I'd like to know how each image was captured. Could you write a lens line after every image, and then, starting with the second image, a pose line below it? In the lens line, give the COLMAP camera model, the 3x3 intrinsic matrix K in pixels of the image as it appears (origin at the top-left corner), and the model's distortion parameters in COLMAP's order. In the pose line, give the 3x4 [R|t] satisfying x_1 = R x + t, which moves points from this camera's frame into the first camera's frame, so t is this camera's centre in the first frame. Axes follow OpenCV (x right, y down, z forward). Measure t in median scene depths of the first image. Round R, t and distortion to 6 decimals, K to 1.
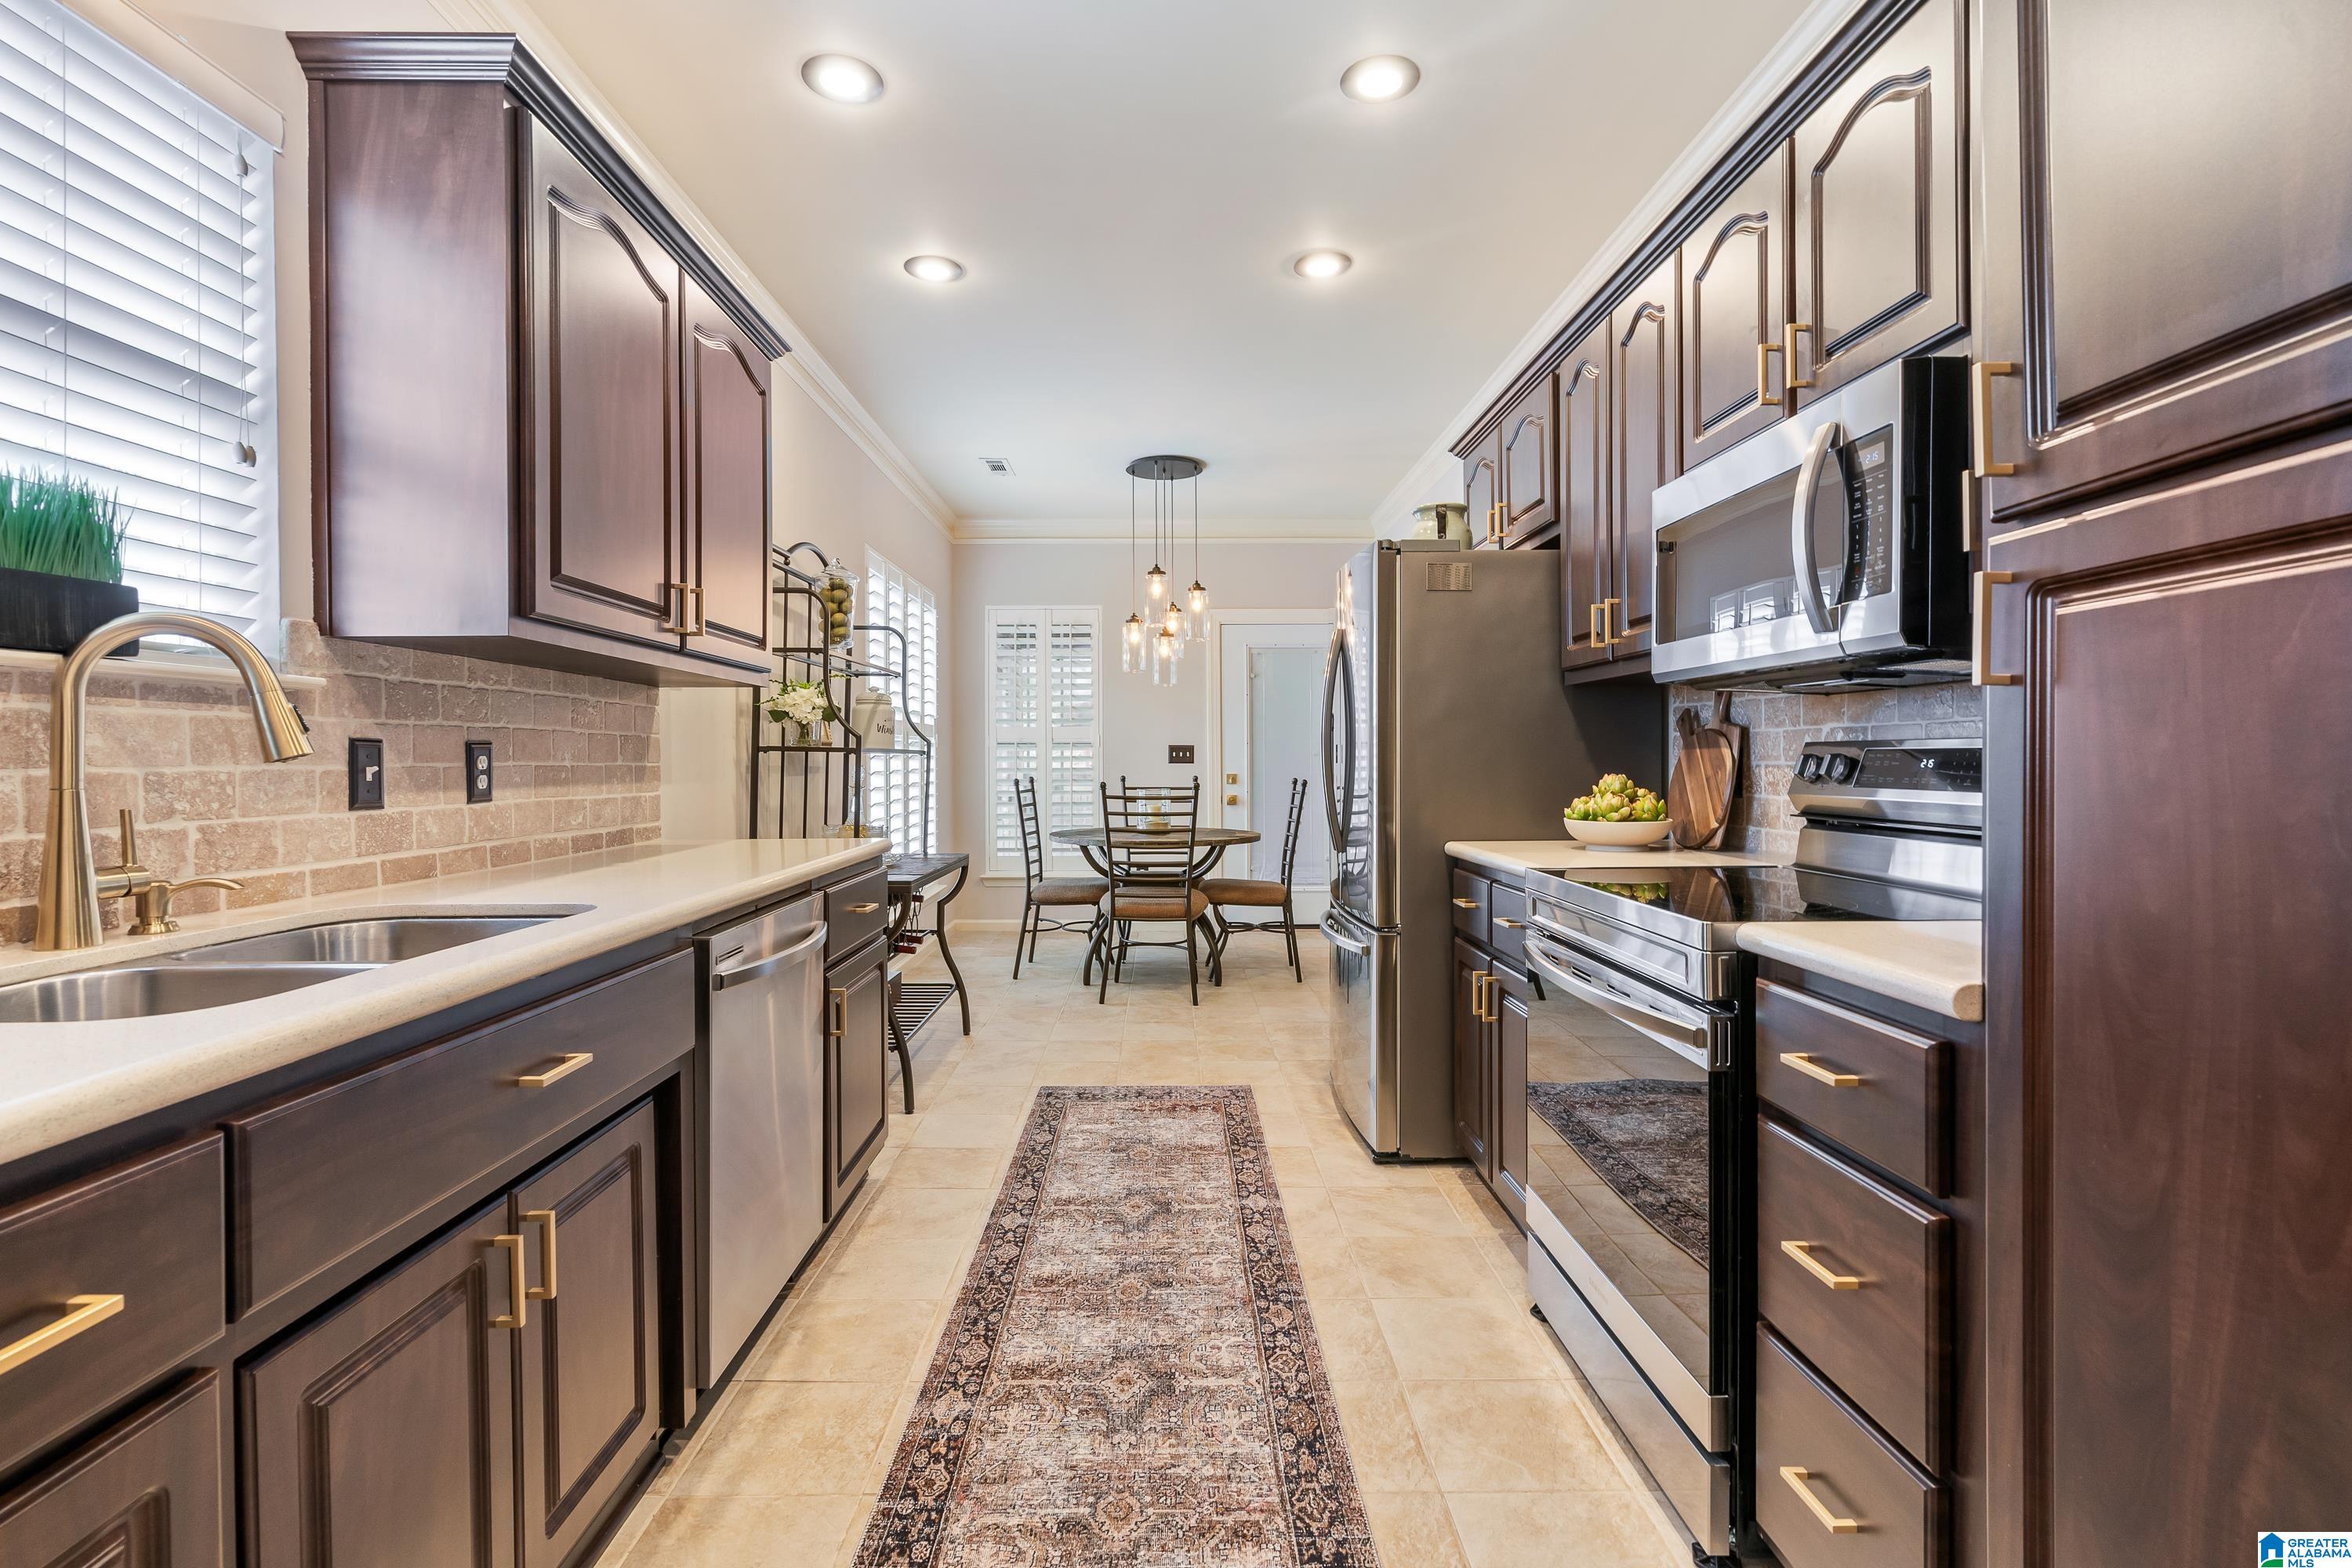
lens RADIAL K [[1076.4, 0, 1133.9], [0, 1076.4, 768.2], [0, 0, 1]] dist [-0.006948, 0.002129]
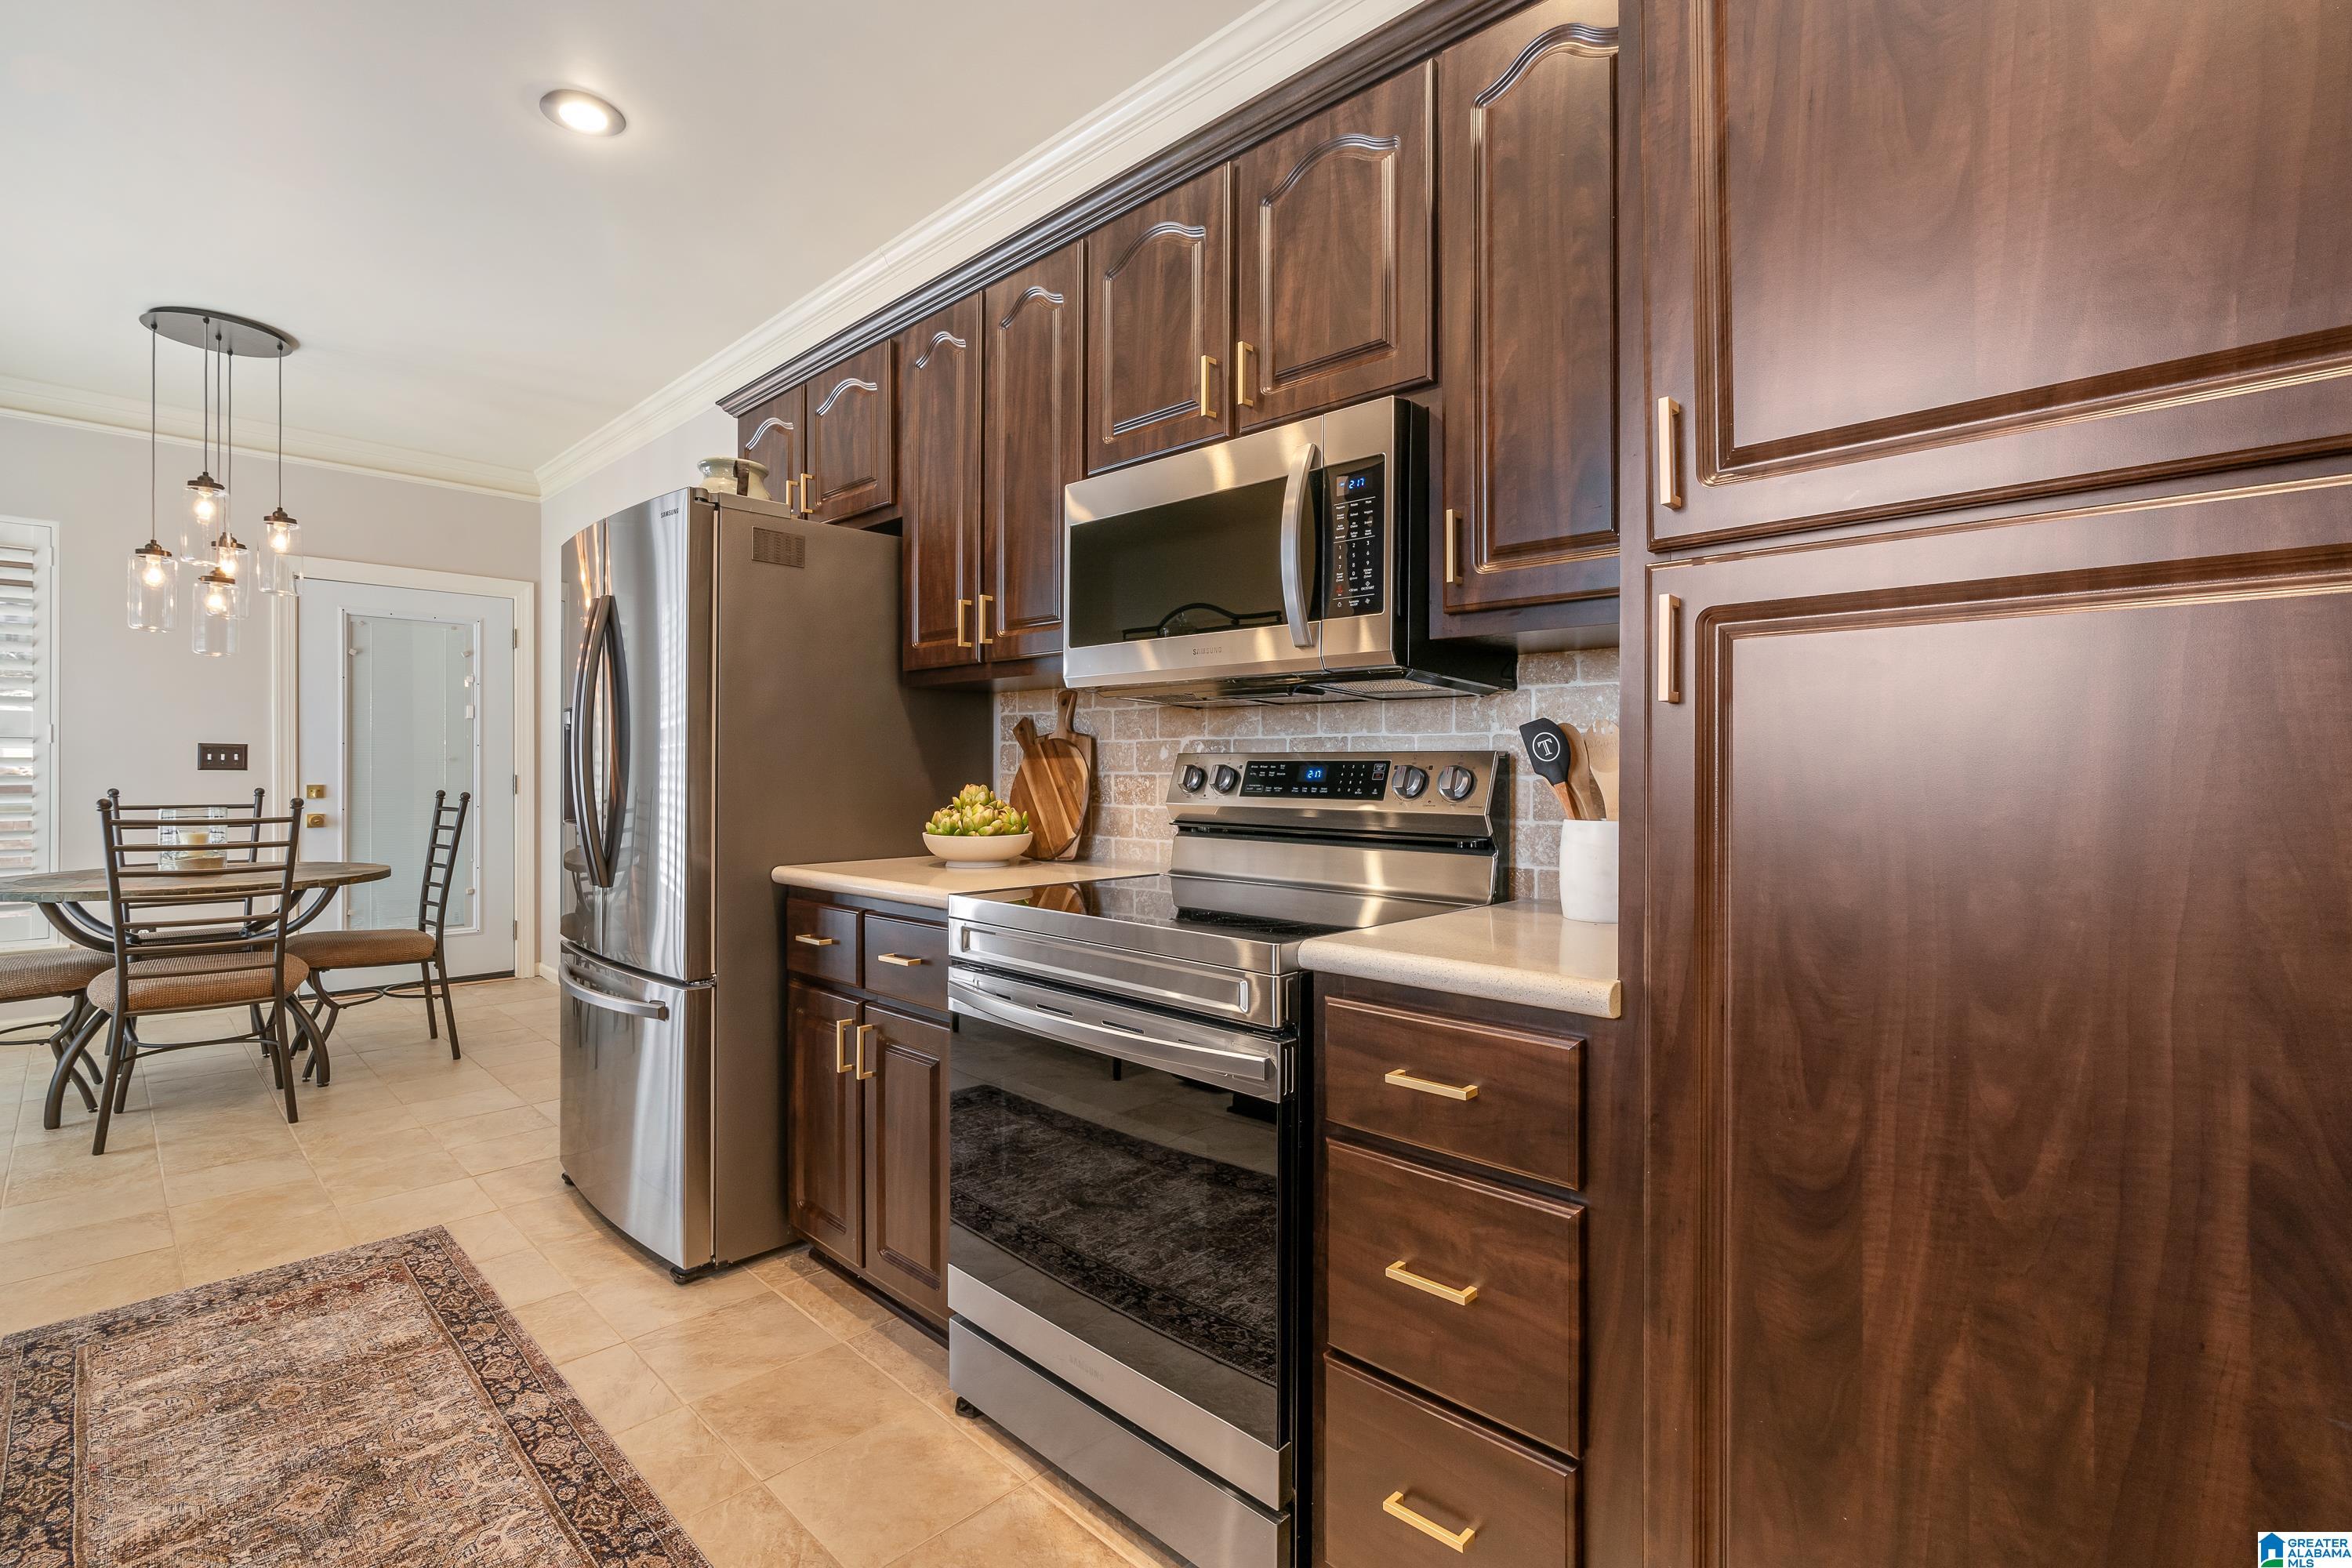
lens RADIAL K [[1076.4, 0, 1179.1], [0, 1076.4, 768.4], [0, 0, 1]] dist [-0.006948, 0.002129]
pose [[0.681454, 0.006866, 0.731829, -0.141694], [-0.000803, 0.999962, -0.008635, -0.000680], [-0.731861, 0.005297, 0.681433, 0.284398]]
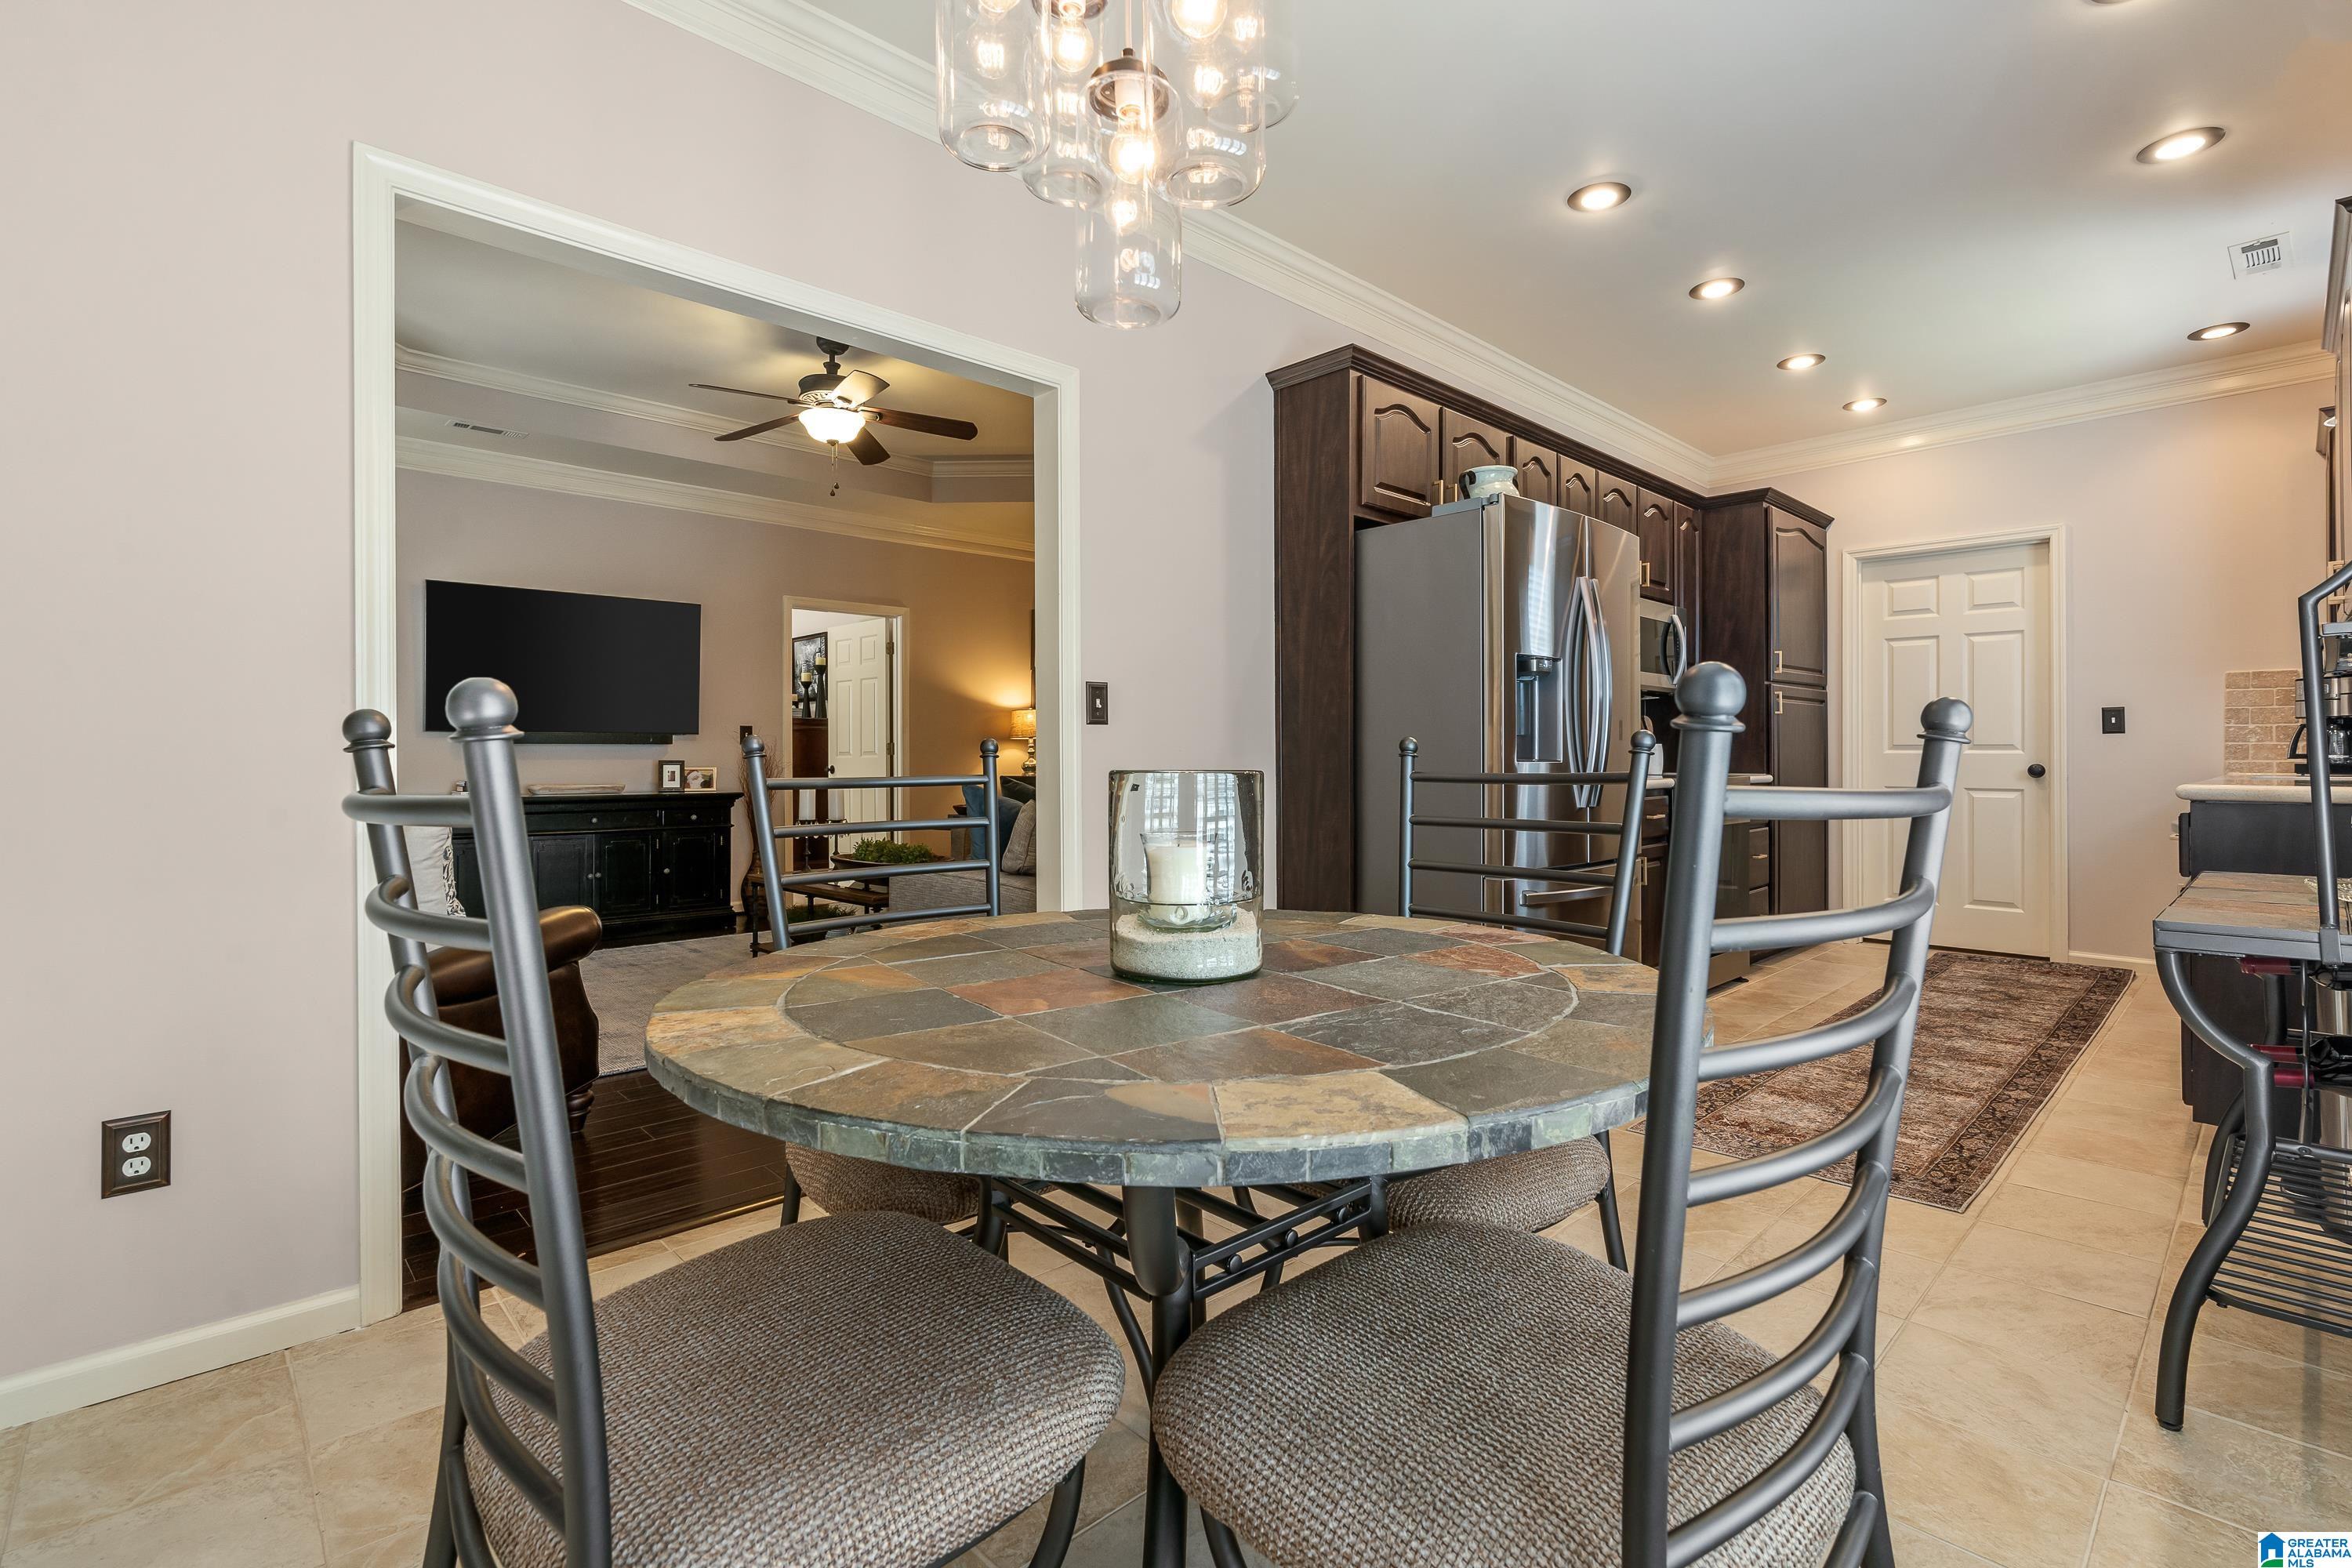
lens RADIAL K [[1076.4, 0, 1183.0], [0, 1076.4, 766.9], [0, 0, 1]] dist [-0.006948, 0.002129]
pose [[-0.710362, 0.001480, 0.703835, -0.366897], [0.011512, 0.999888, 0.009517, 0.043830], [-0.703743, 0.014863, -0.710299, 3.139236]]
